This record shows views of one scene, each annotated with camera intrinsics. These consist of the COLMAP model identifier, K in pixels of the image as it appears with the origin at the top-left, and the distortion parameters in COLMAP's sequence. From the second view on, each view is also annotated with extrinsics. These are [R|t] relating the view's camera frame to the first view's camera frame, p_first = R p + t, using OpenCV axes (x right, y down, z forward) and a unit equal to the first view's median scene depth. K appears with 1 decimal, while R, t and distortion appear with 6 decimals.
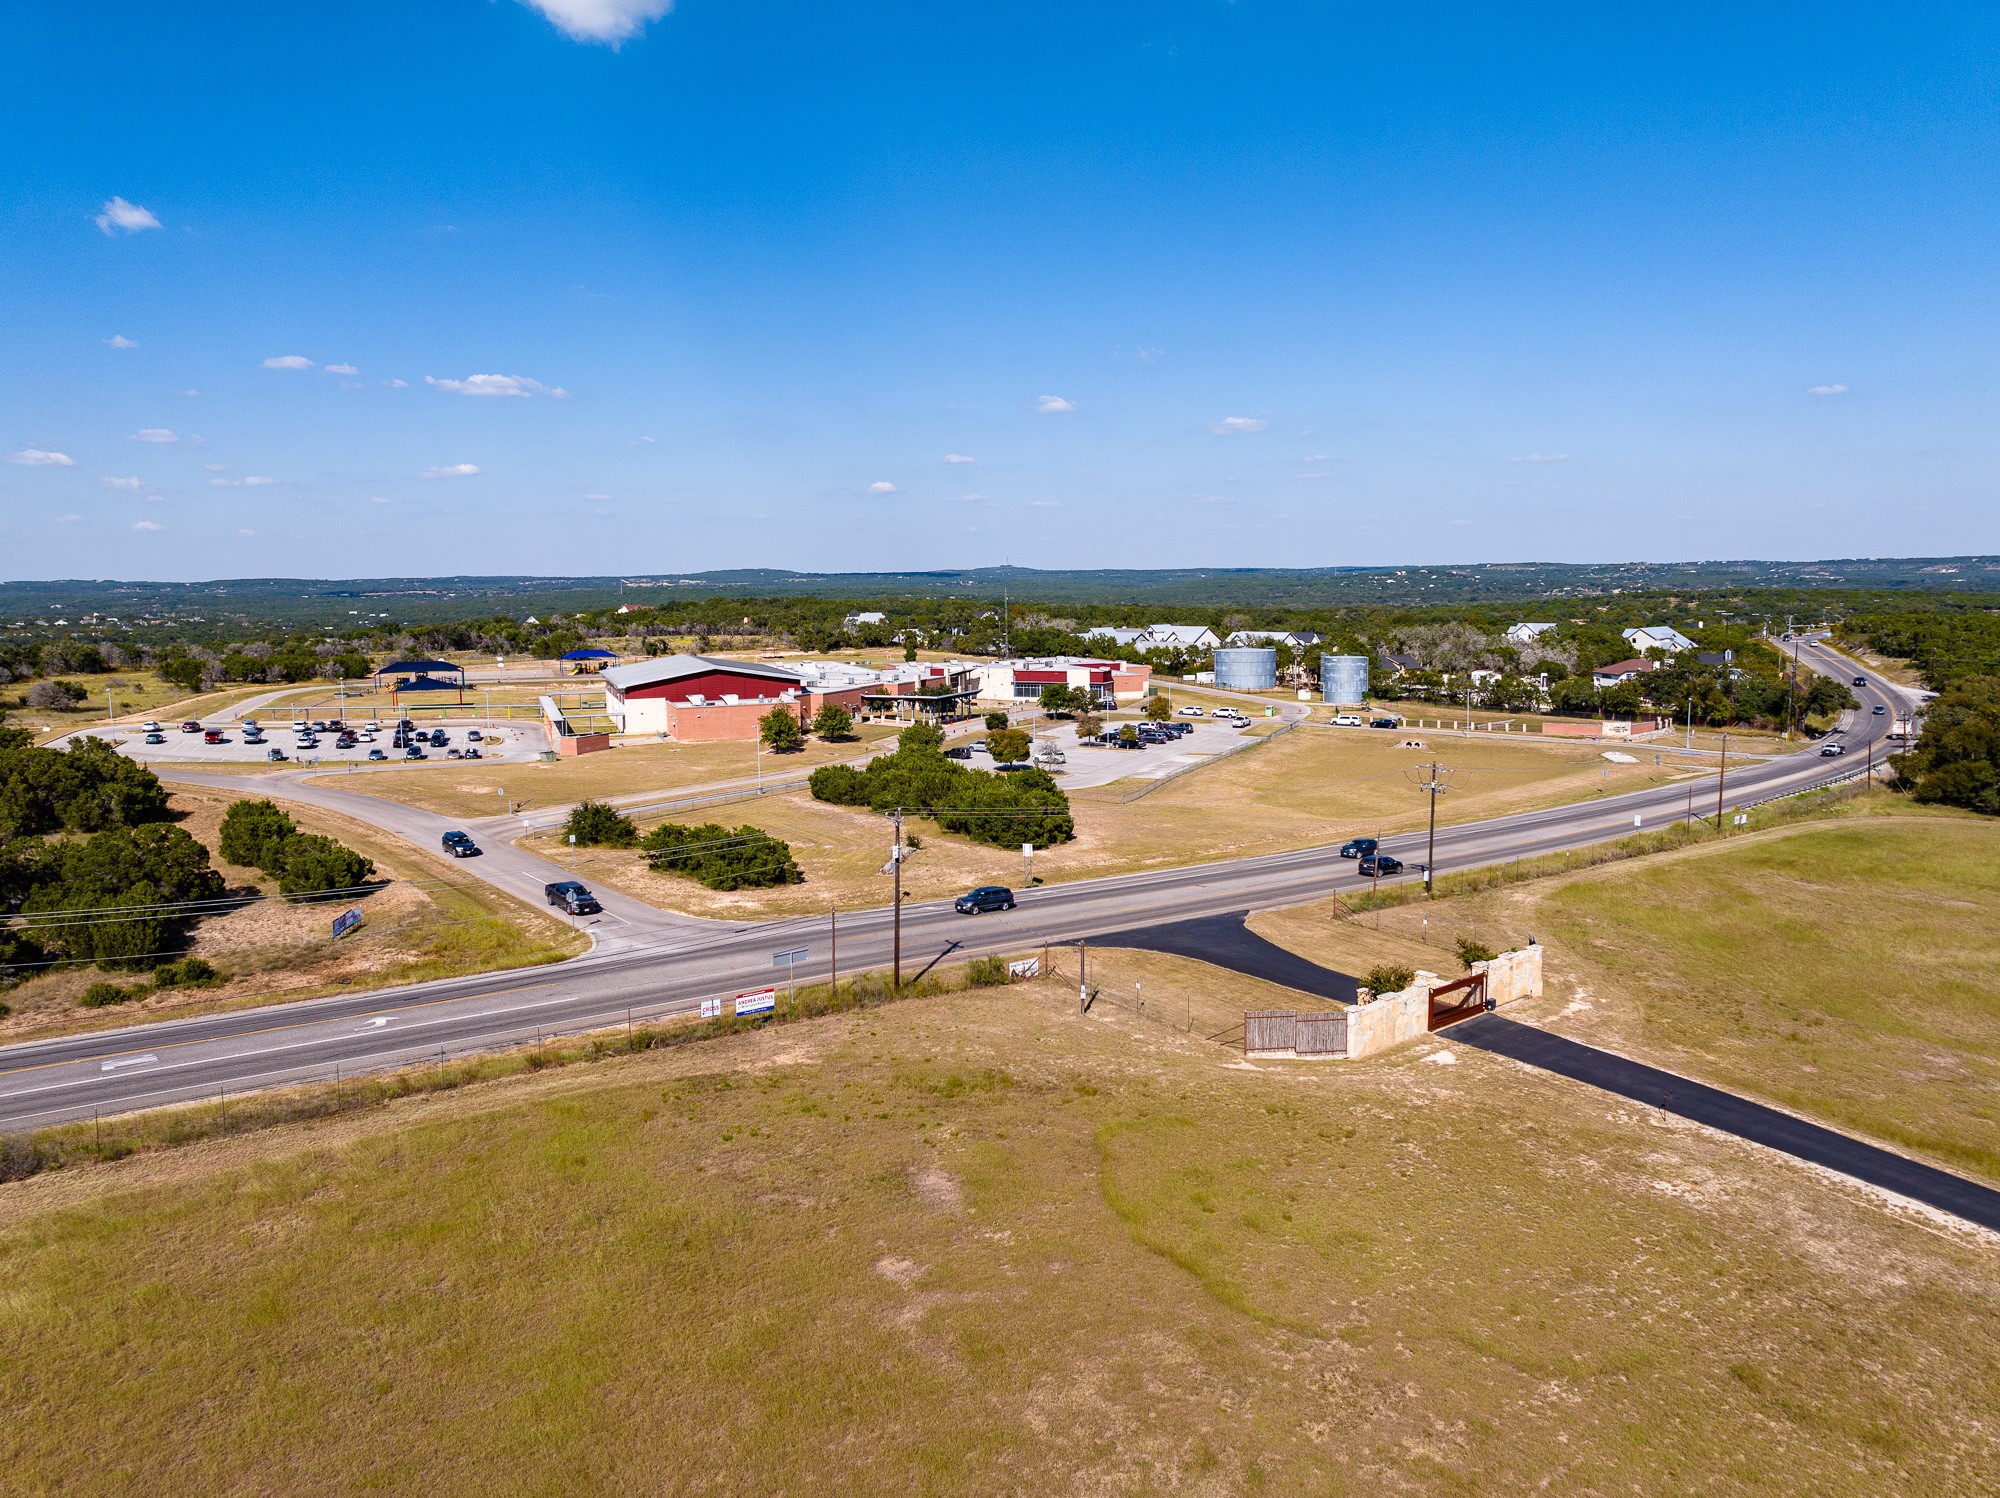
lens RADIAL K [[1390.8, 0, 999.0], [0, 1390.8, 743.6], [0, 0, 1]] dist [-0.040689, -0.000538]
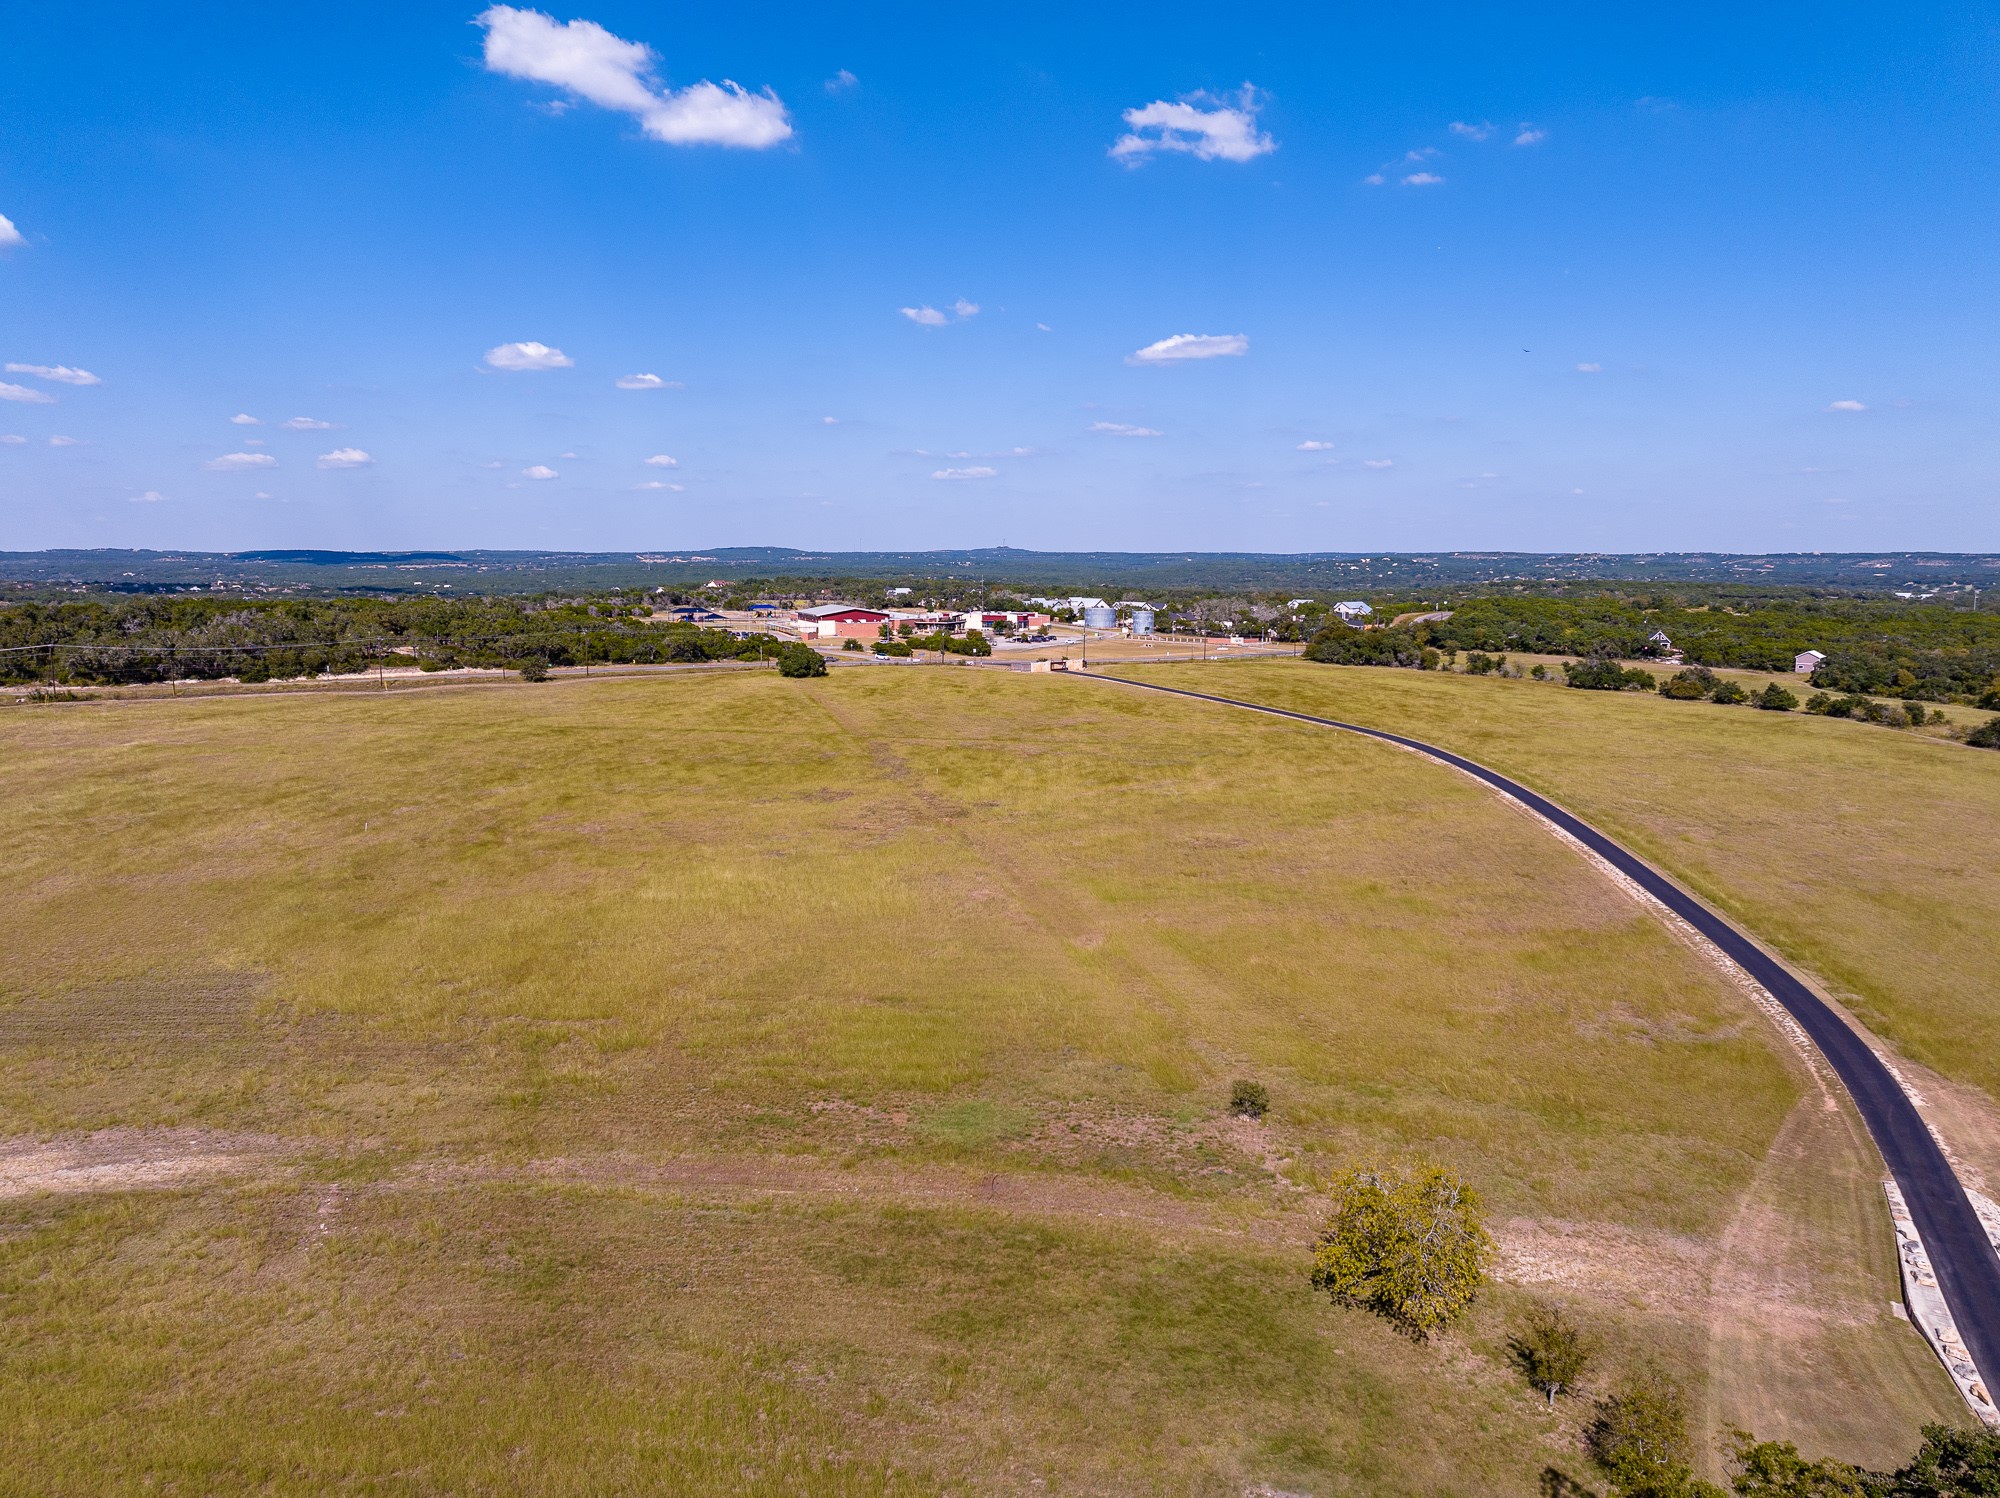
lens RADIAL K [[1390.8, 0, 999.0], [0, 1390.8, 743.6], [0, 0, 1]] dist [-0.040689, -0.000538]
pose [[0.999898, 0.013836, 0.003552, 0.021204], [-0.013886, 0.999800, 0.014396, 0.075821], [-0.003352, -0.014444, 0.999890, -0.758846]]
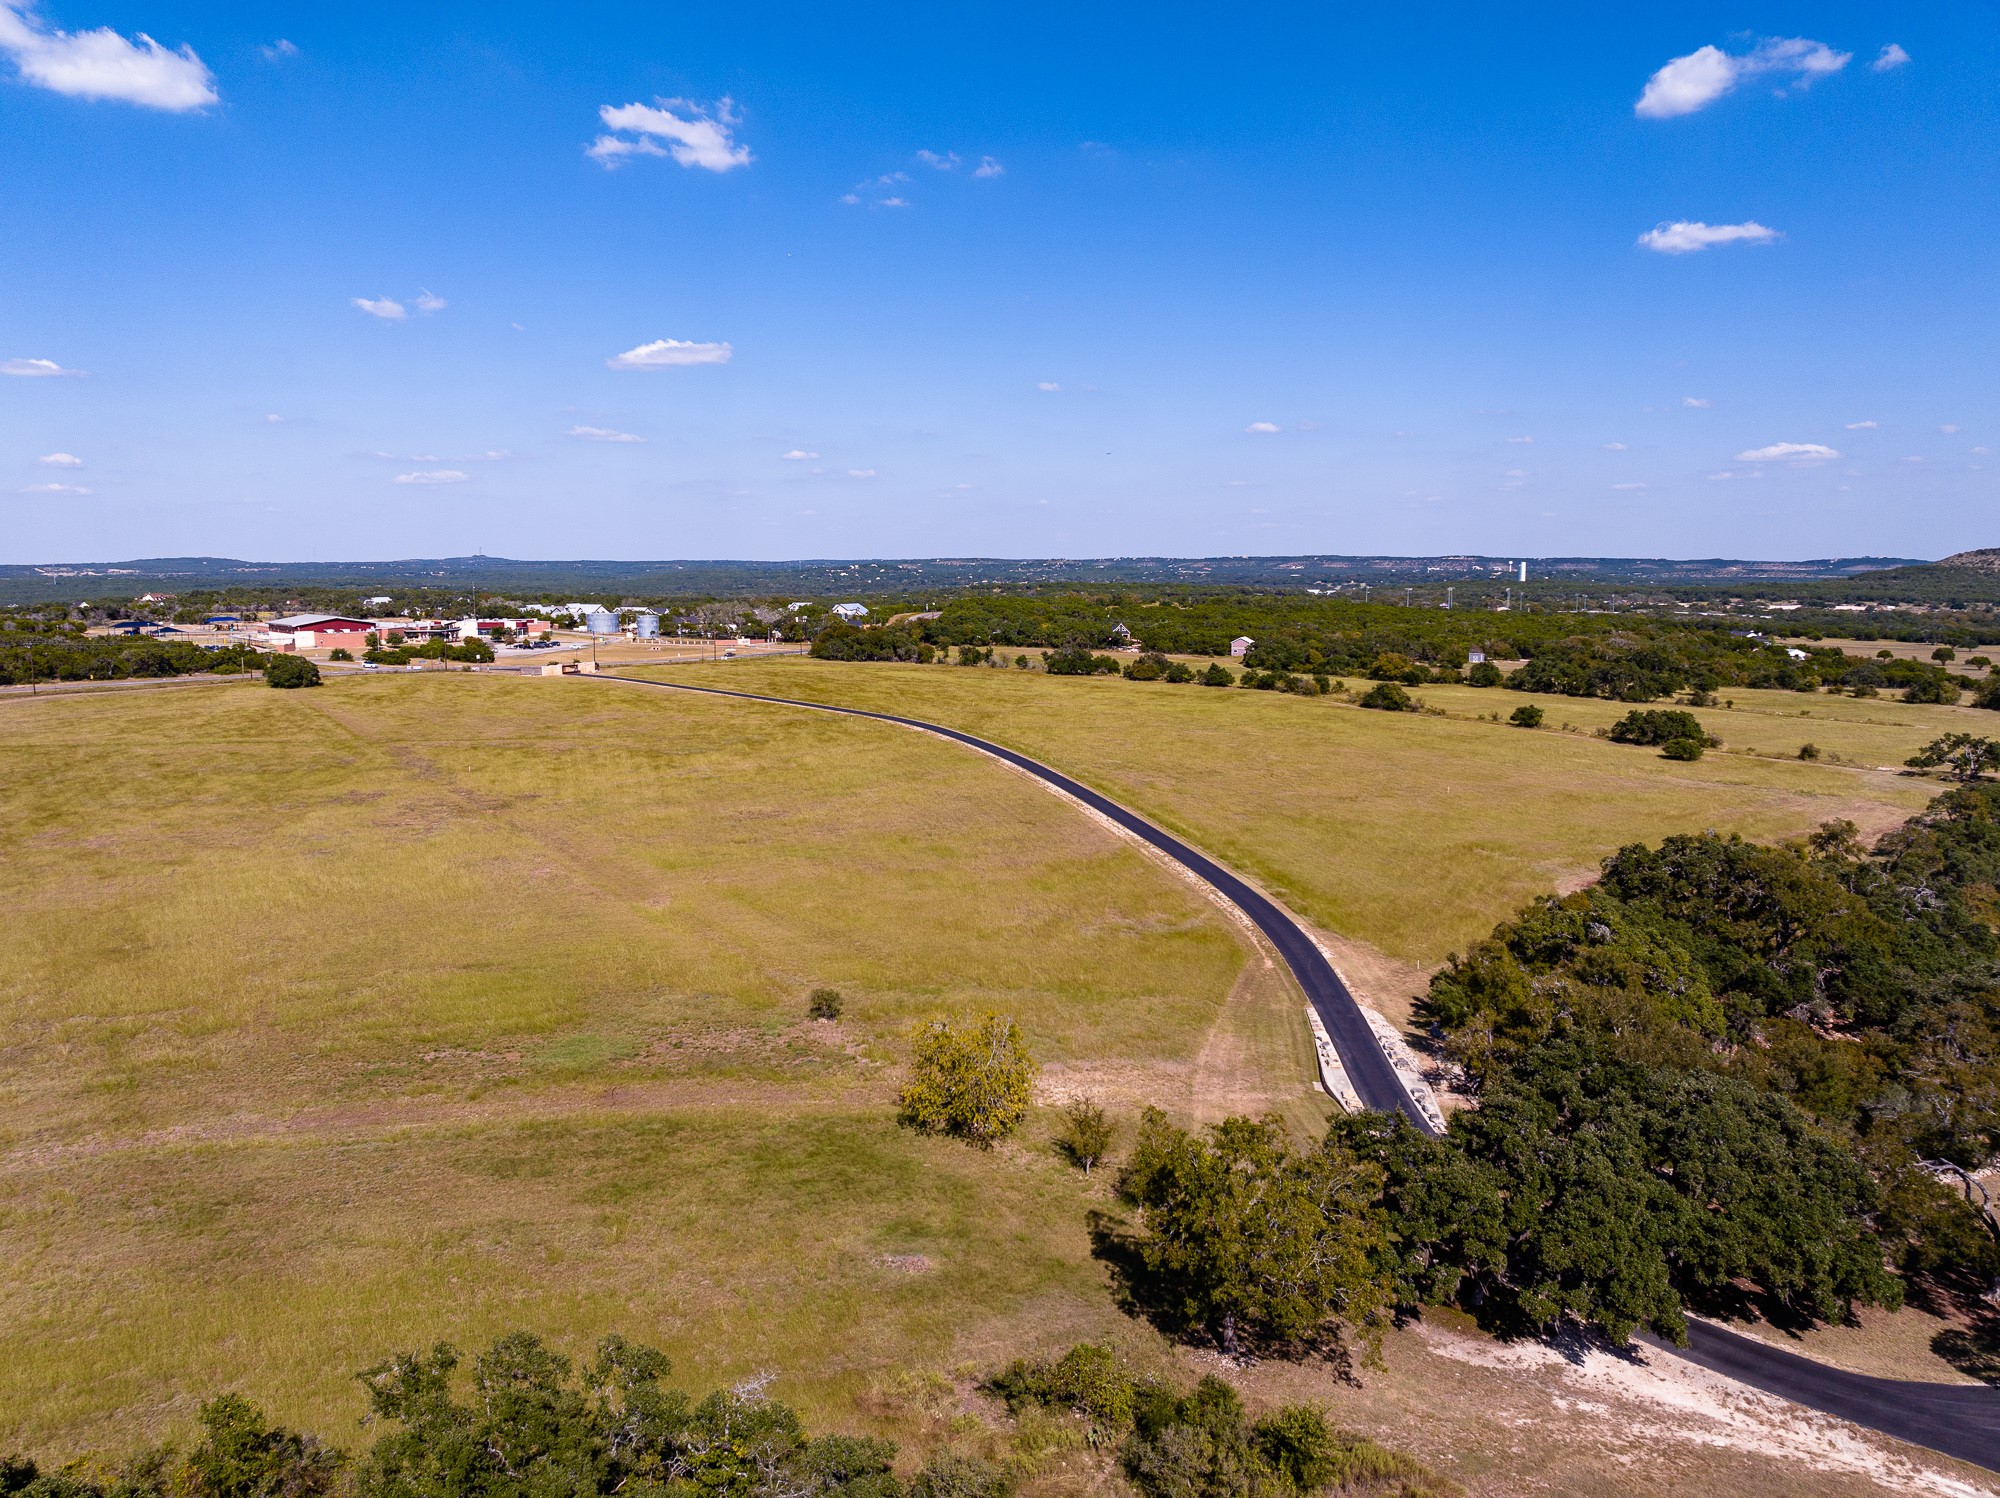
lens RADIAL K [[1390.8, 0, 999.0], [0, 1390.8, 743.6], [0, 0, 1]] dist [-0.040689, -0.000538]
pose [[0.935200, -0.034941, 0.352392, 0.003429], [0.032746, 0.999389, 0.012190, 0.084651], [-0.352603, 0.000139, 0.935773, -0.791998]]
